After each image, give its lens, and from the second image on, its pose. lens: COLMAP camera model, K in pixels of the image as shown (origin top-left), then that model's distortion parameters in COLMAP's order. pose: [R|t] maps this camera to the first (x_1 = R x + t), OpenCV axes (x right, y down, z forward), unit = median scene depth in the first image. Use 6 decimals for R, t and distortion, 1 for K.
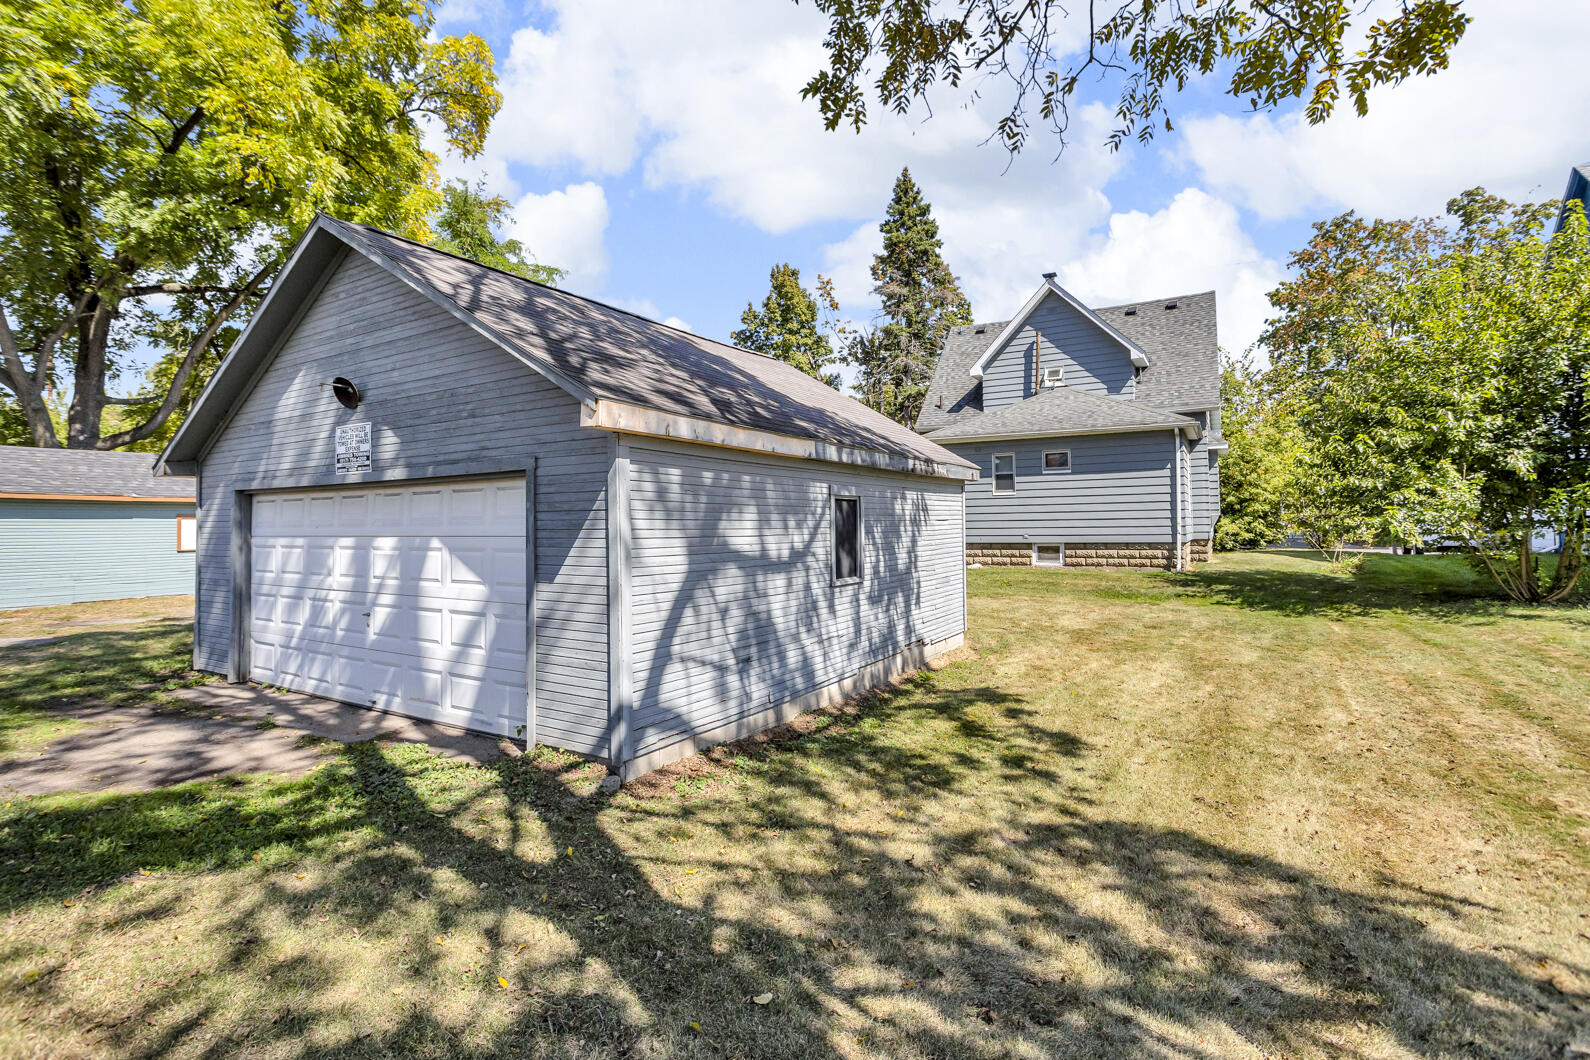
lens RADIAL K [[761.5, 0, 795.0], [0, 761.5, 524.6], [0, 0, 1]] dist [0.002381, 0.010730]
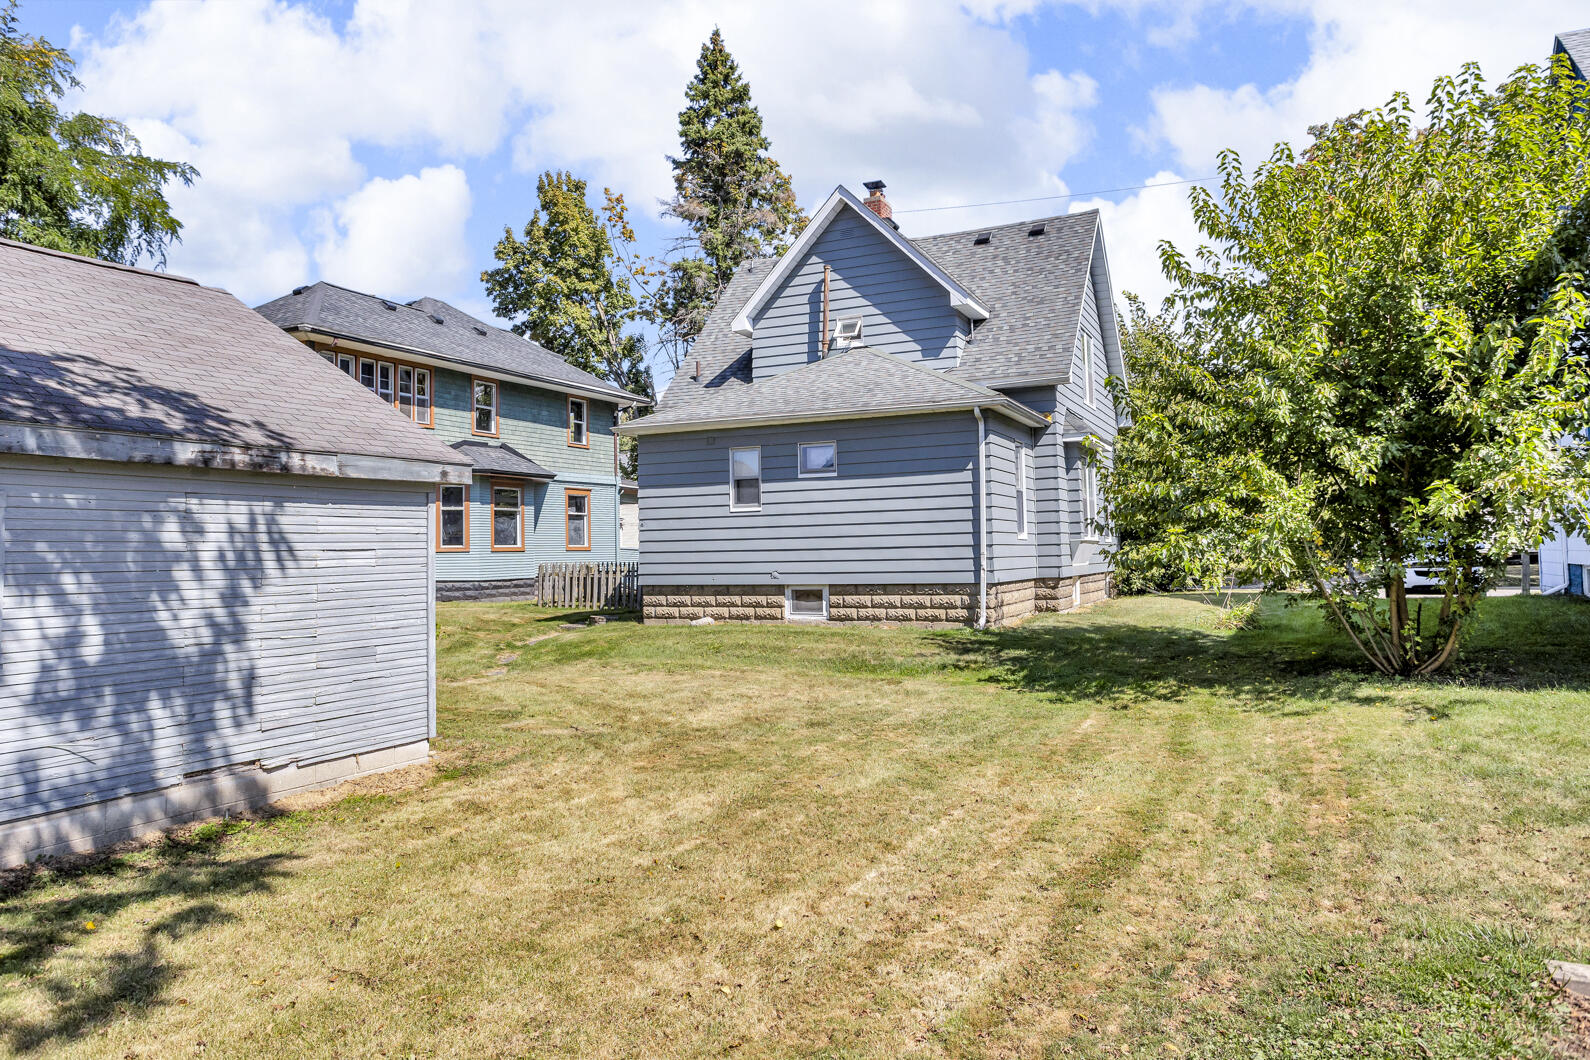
lens RADIAL K [[1064.0, 0, 793.5], [0, 1064.0, 539.8], [0, 0, 1]] dist [0.010760, 0.003080]
pose [[0.998276, -0.003635, 0.058587, 0.244684], [0.004562, 0.999866, -0.015696, -0.000228], [-0.058522, 0.015936, 0.998159, 0.085833]]
